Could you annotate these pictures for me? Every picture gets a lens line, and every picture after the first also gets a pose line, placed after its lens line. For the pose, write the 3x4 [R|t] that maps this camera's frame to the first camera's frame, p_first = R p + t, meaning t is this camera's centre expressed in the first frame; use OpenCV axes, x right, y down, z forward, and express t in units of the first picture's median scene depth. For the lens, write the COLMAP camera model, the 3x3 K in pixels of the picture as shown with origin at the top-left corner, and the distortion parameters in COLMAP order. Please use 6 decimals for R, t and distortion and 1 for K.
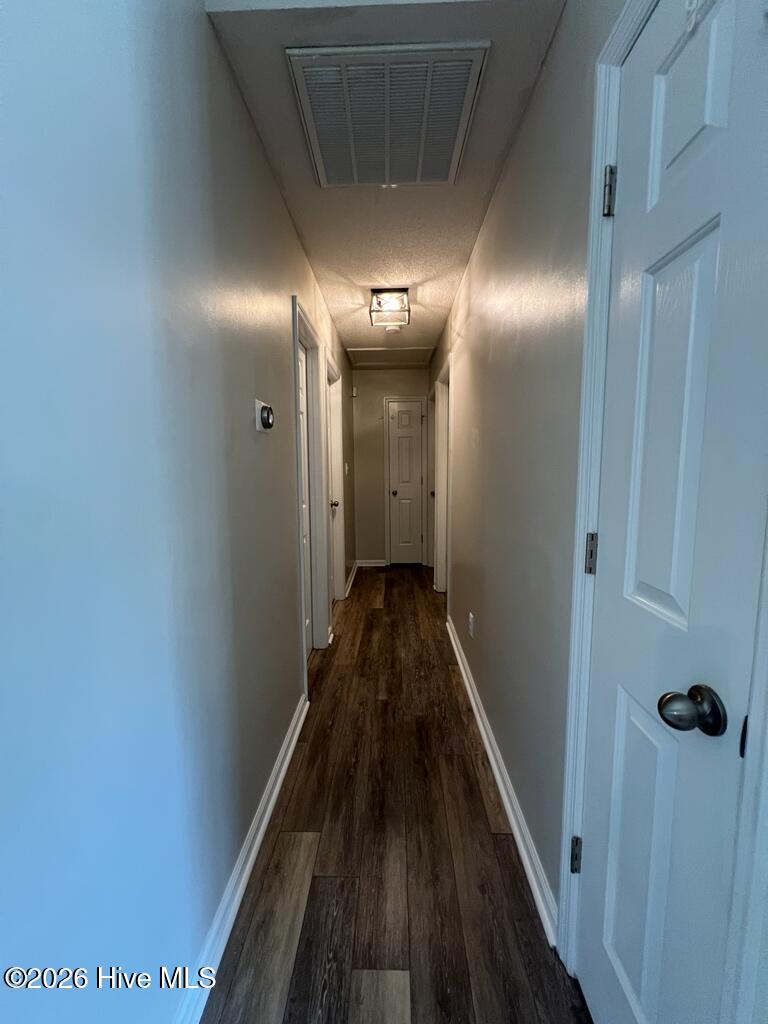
lens RADIAL K [[409.4, 0, 384.0], [0, 409.4, 512.0], [0, 0, 1]] dist [-0.002666, 0.000240]
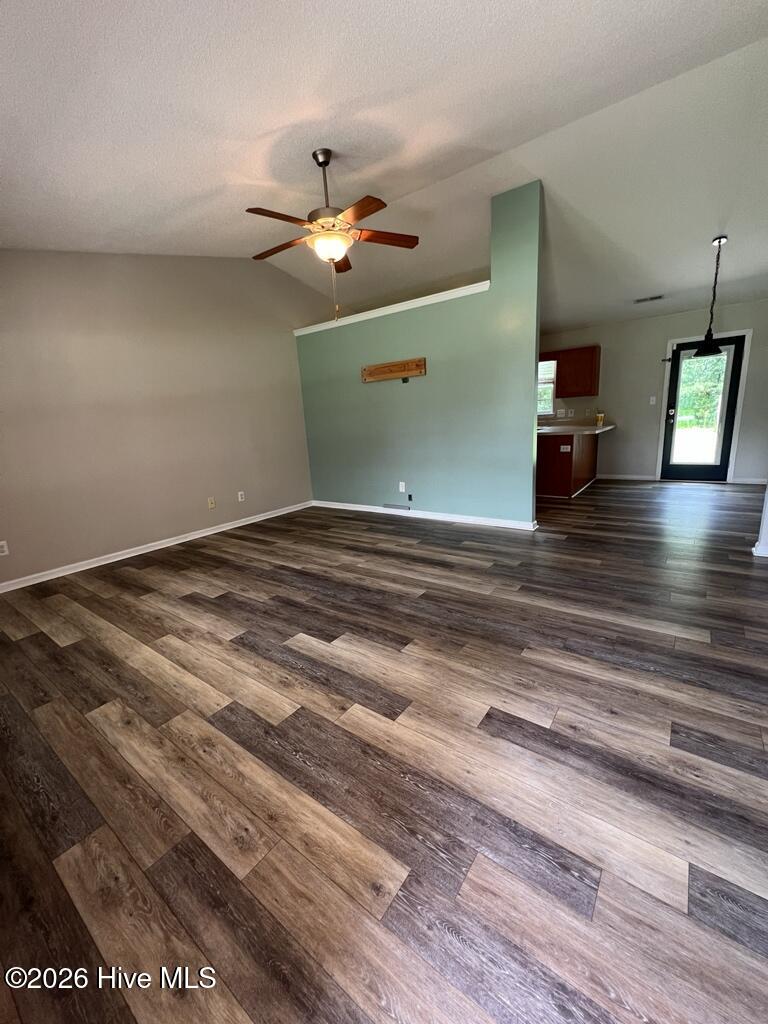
lens RADIAL K [[409.4, 0, 384.0], [0, 409.4, 512.0], [0, 0, 1]] dist [-0.002666, 0.000240]
pose [[0.580428, -0.207915, 0.787321, -0.859313], [0.144598, 0.977806, 0.151617, 0.021633], [-0.801370, 0.025843, 0.597610, 0.181479]]
